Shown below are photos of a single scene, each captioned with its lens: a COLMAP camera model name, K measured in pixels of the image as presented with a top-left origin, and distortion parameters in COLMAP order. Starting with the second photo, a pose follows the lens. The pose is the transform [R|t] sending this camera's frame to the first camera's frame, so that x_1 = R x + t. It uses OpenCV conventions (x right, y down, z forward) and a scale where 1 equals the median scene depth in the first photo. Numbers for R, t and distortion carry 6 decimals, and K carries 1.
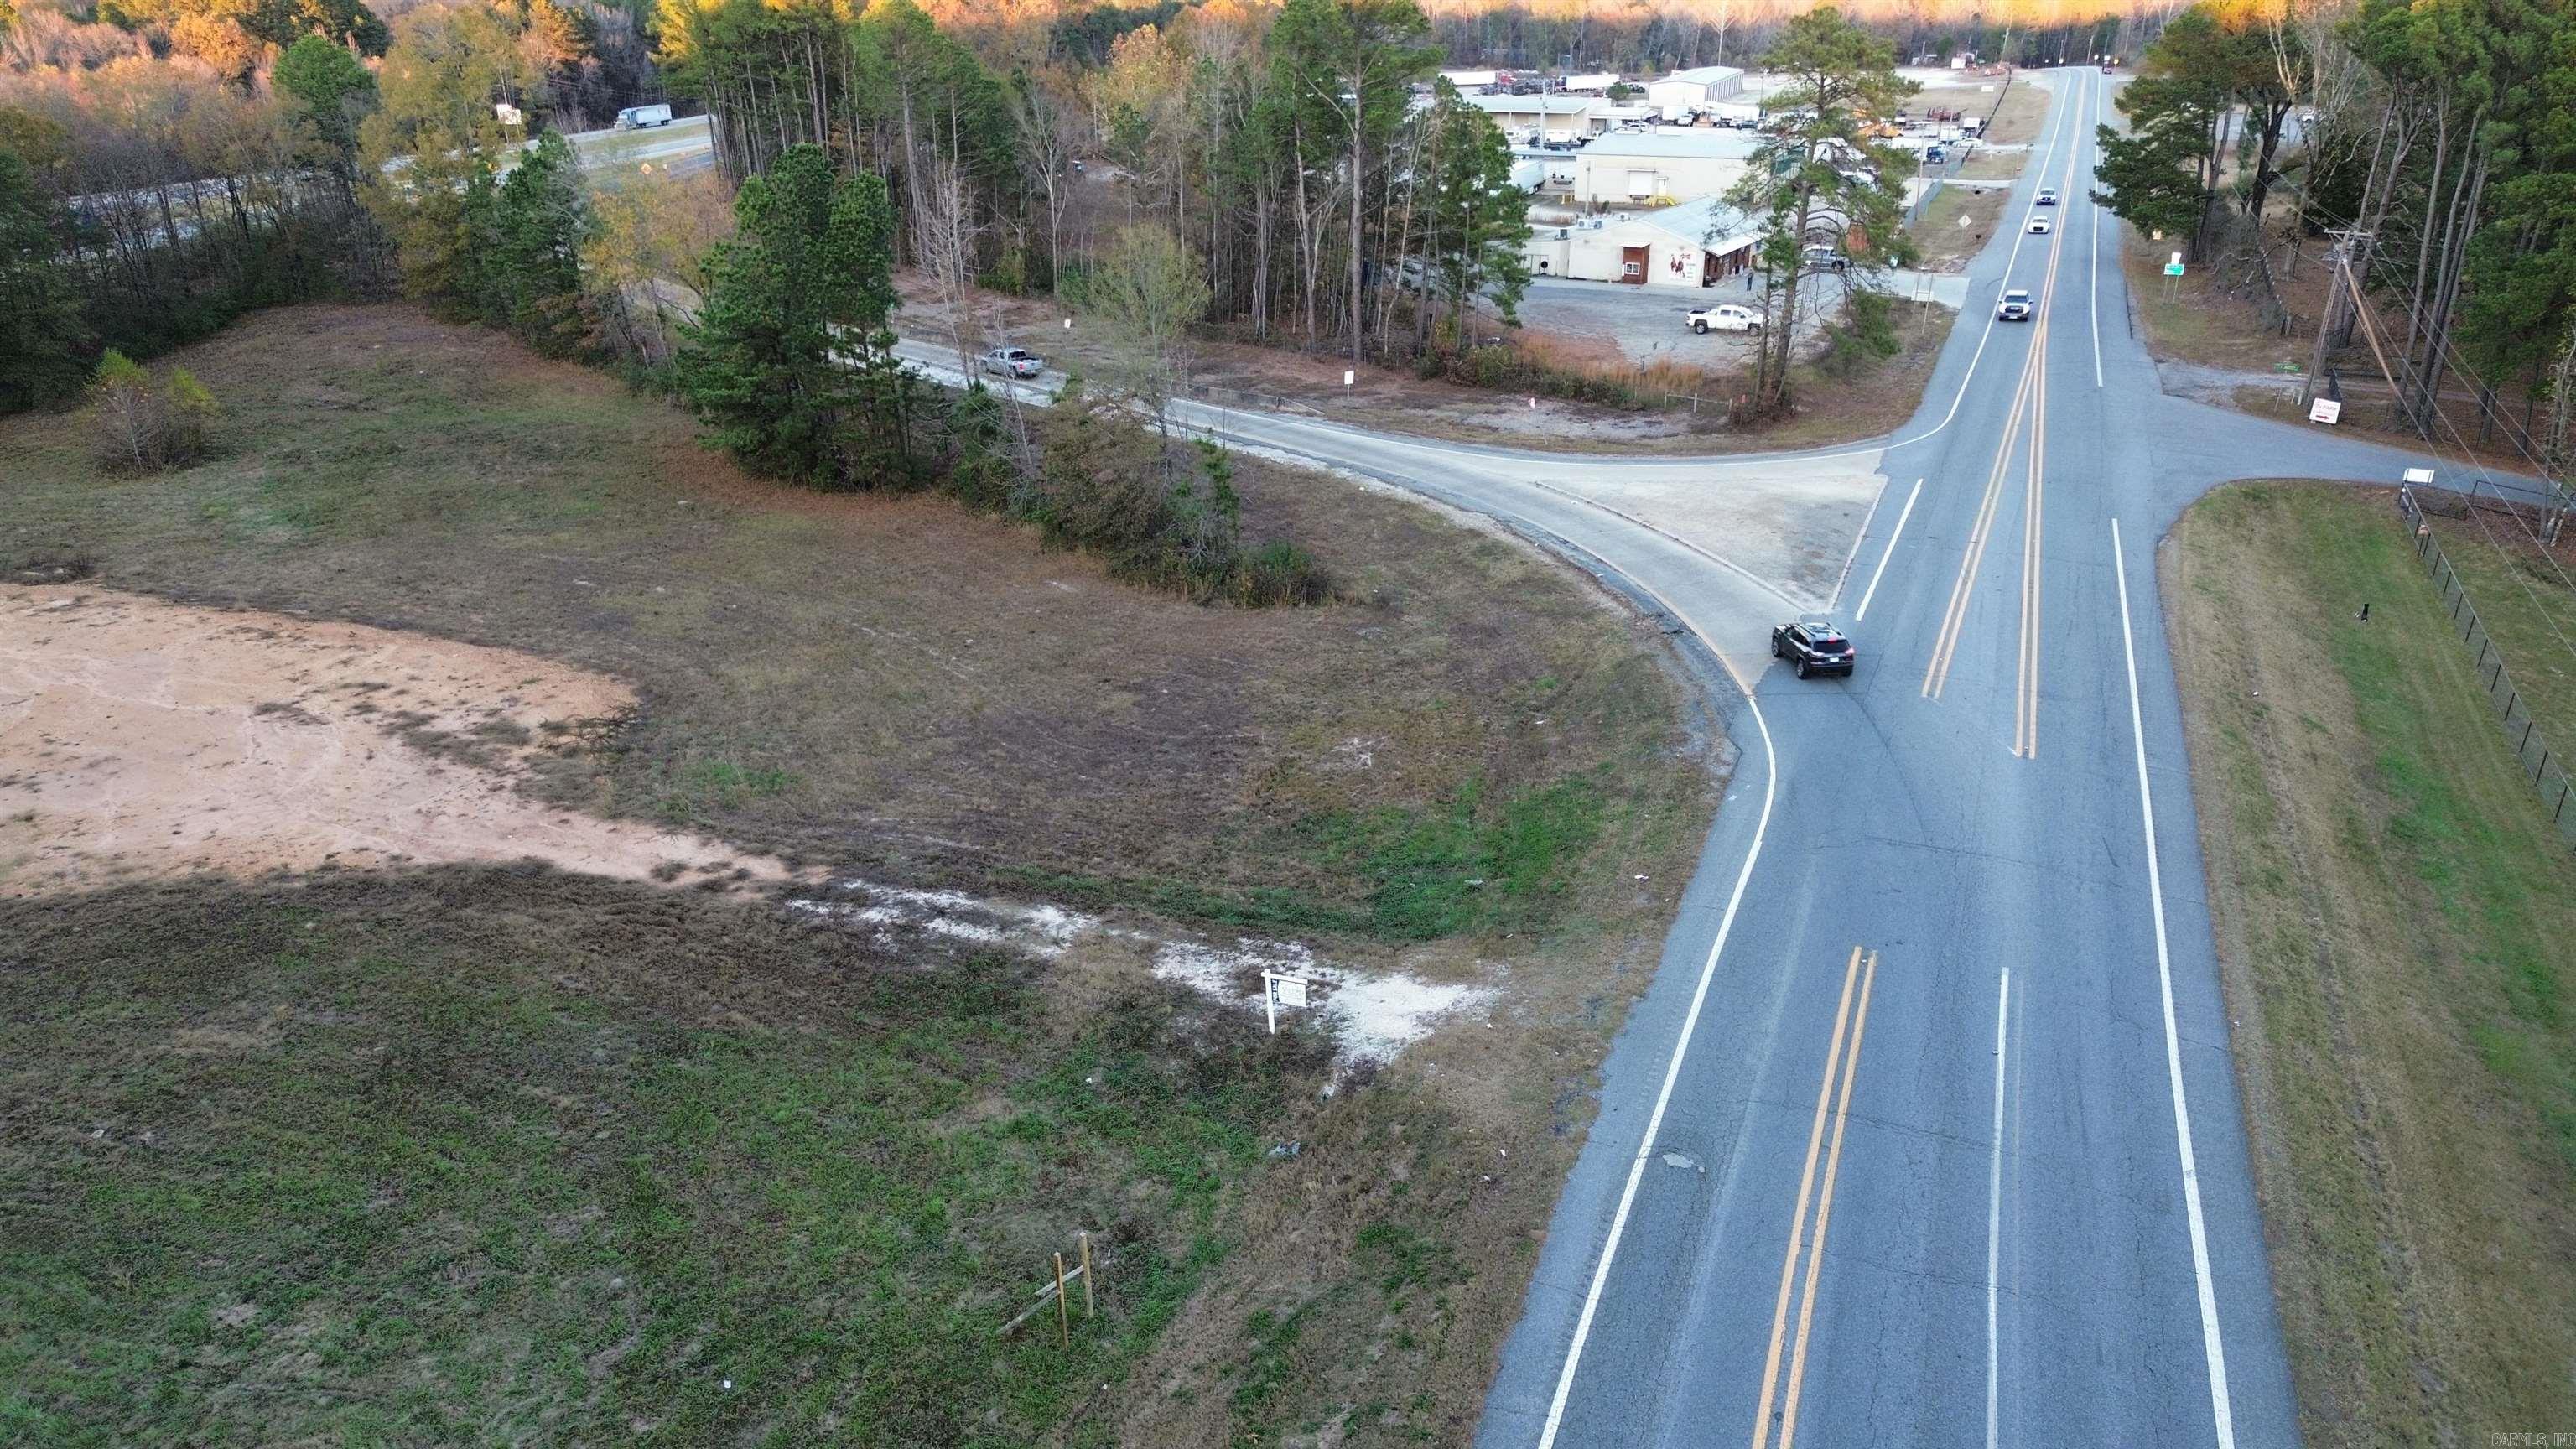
lens RADIAL K [[1818.7, 0, 1279.1], [0, 1818.7, 715.3], [0, 0, 1]] dist [0.079233, -0.066798]
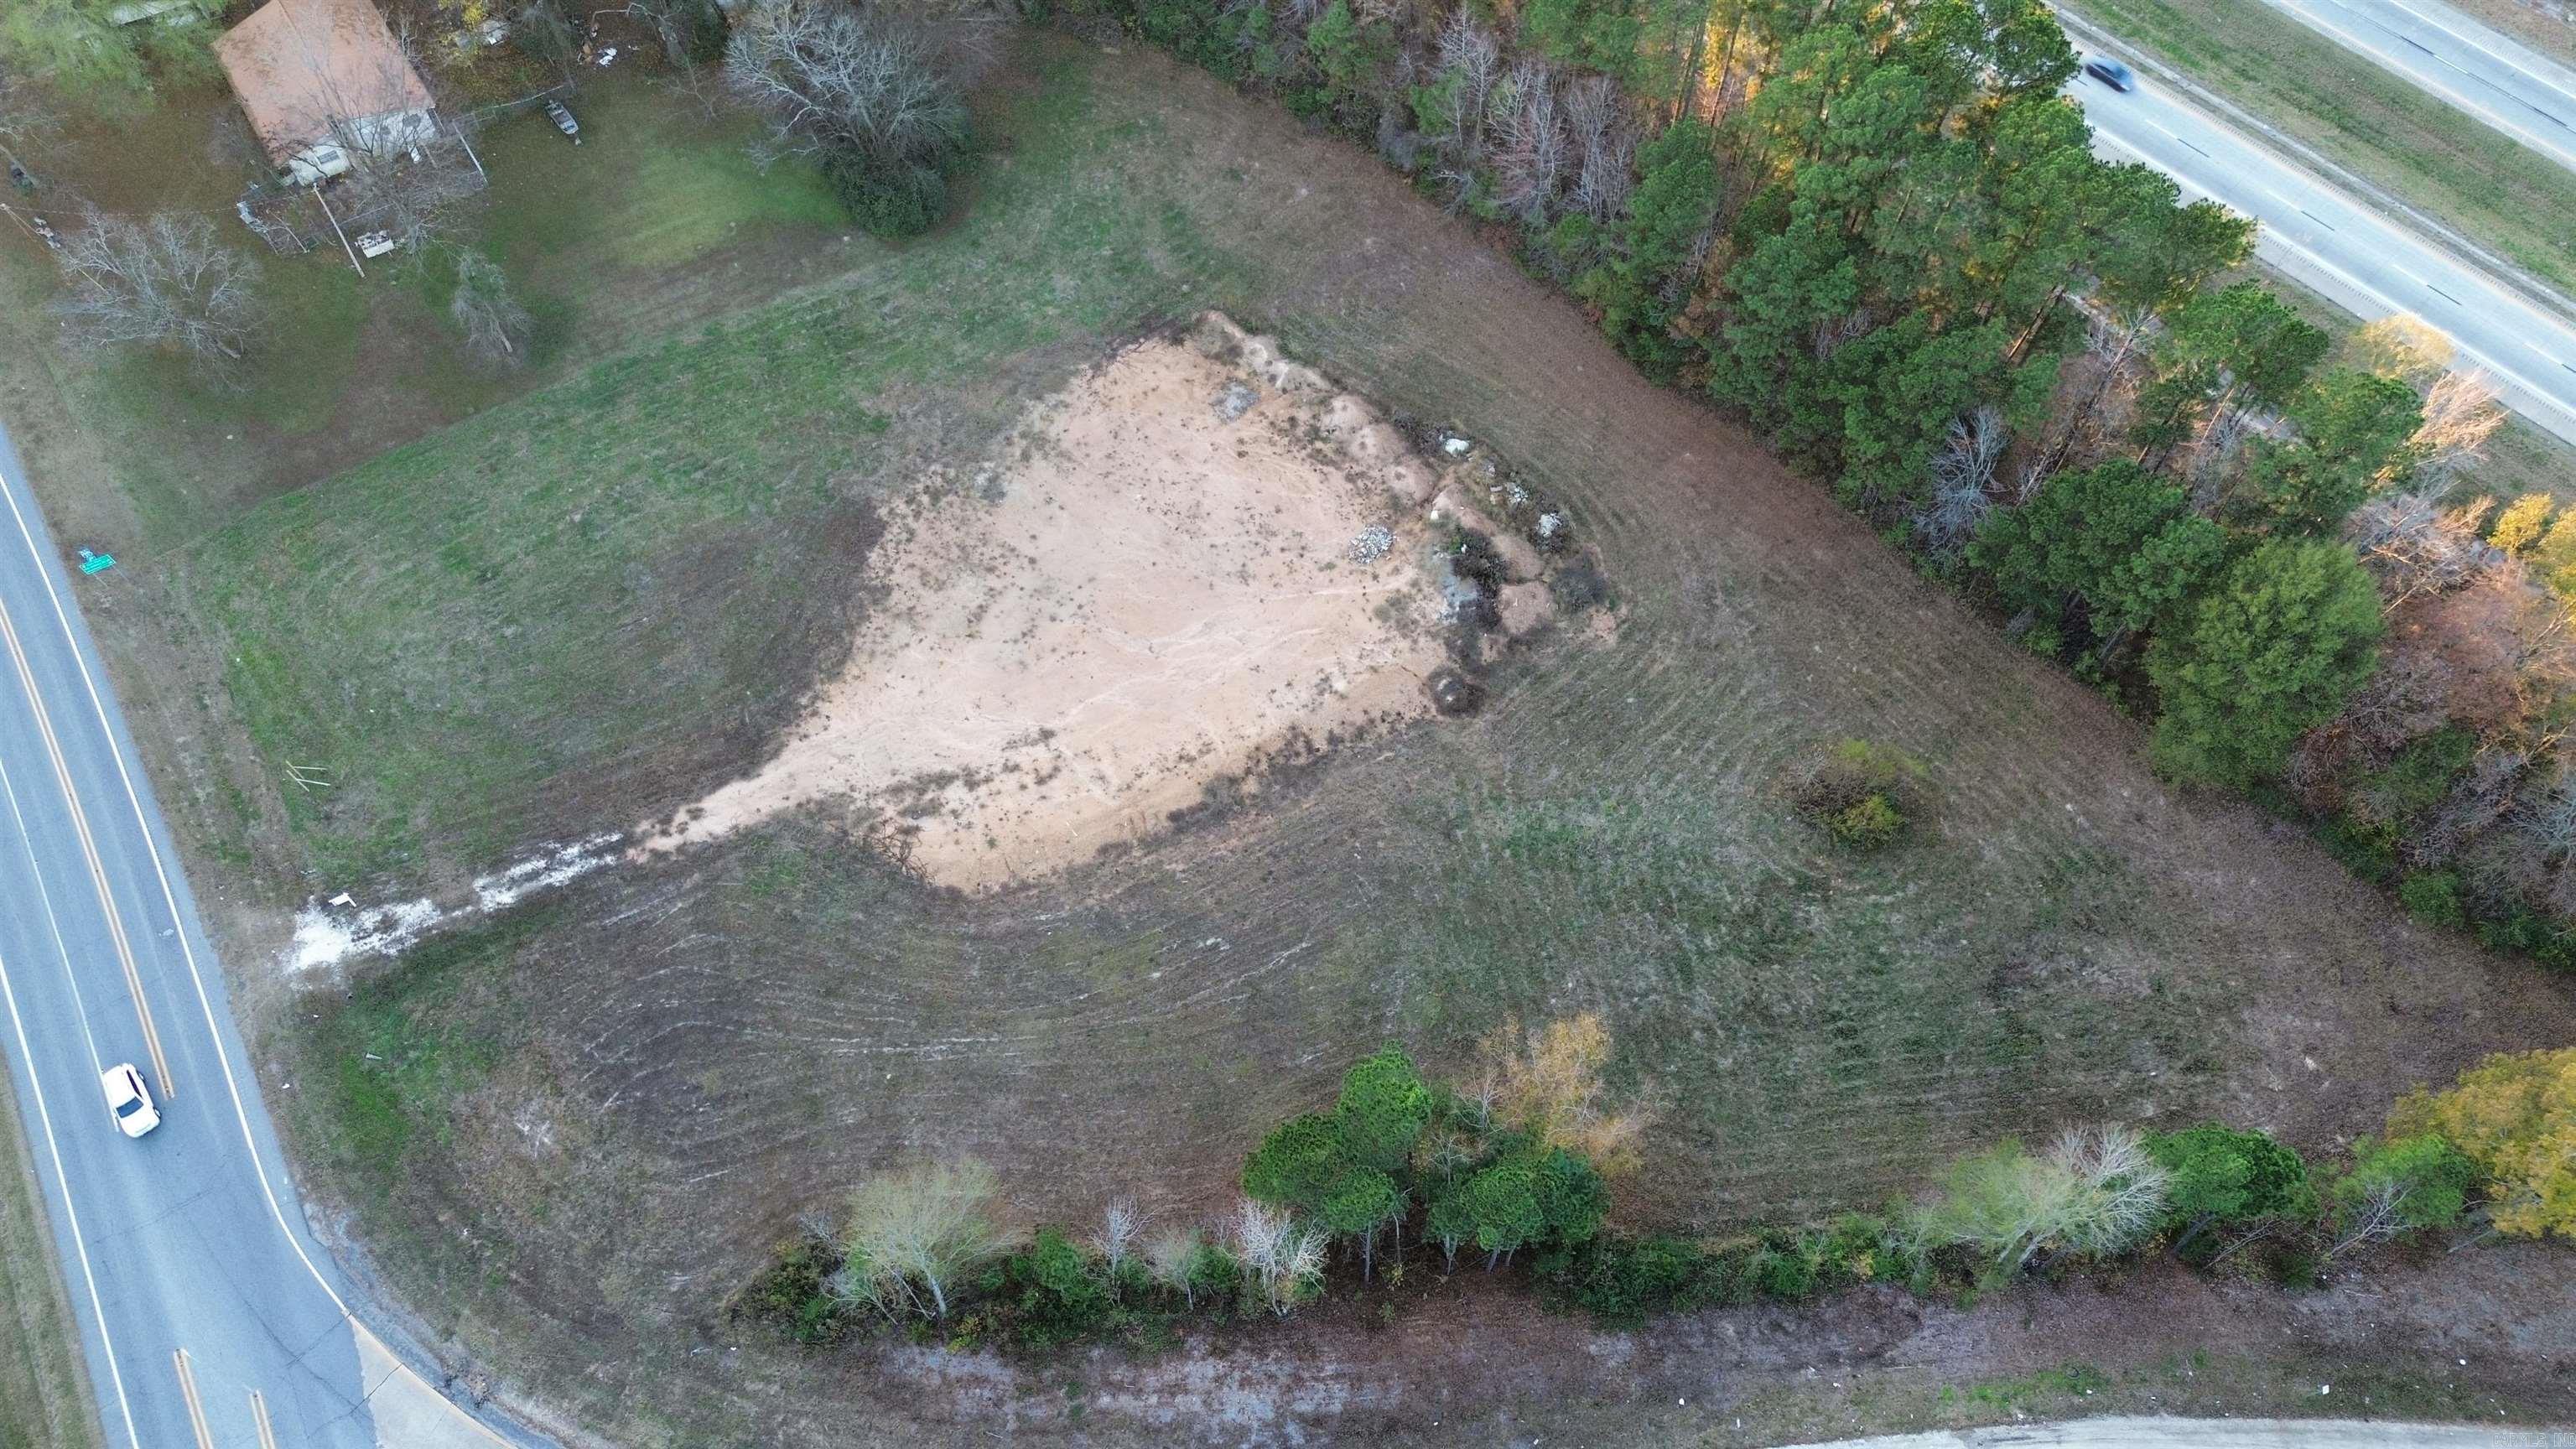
lens RADIAL K [[1810.3, 0, 1280.8], [0, 1810.3, 719.8], [0, 0, 1]] dist [0.098973, -0.103254]
pose [[-0.614010, 0.693541, -0.376820, -0.004823], [-0.291319, 0.244575, 0.924833, -1.796380], [0.733570, 0.677632, 0.051870, 1.072984]]
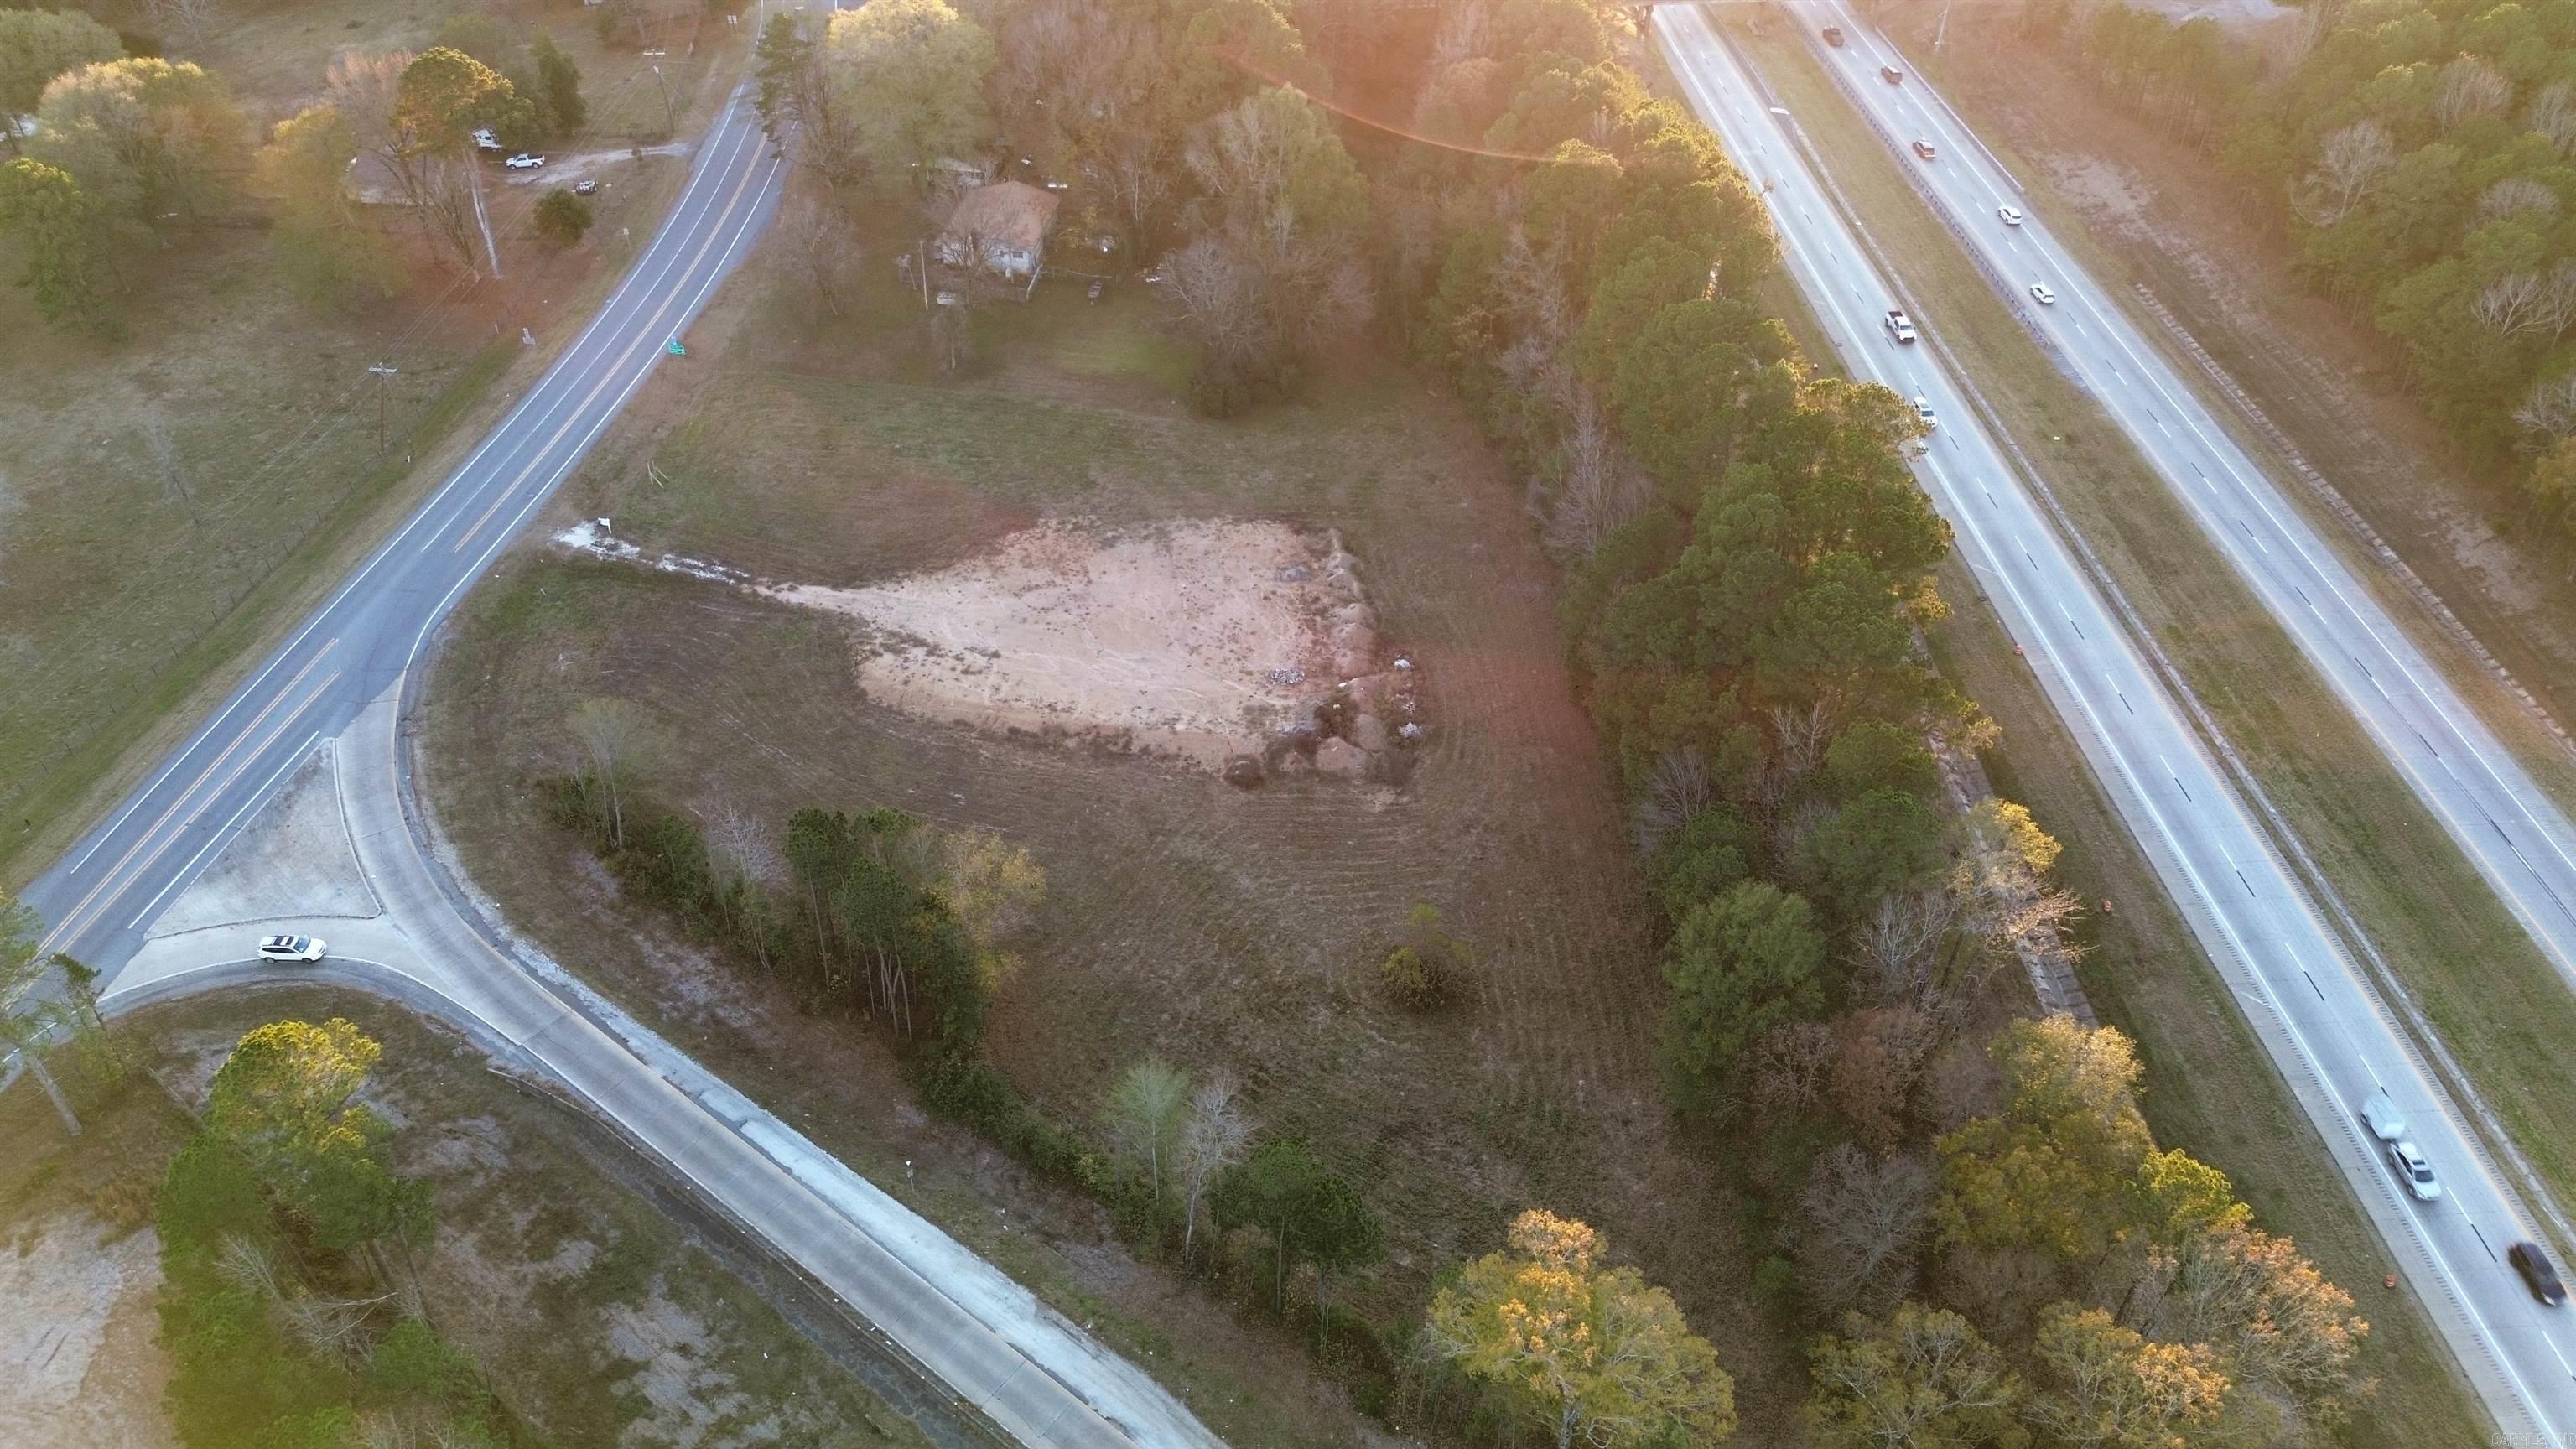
lens RADIAL K [[1810.3, 0, 1280.8], [0, 1810.3, 719.8], [0, 0, 1]] dist [0.098973, -0.103254]
pose [[-0.982018, 0.127363, -0.139355, -0.574635], [-0.062209, 0.478622, 0.875814, -2.243558], [0.178245, 0.868735, -0.462092, 2.347207]]
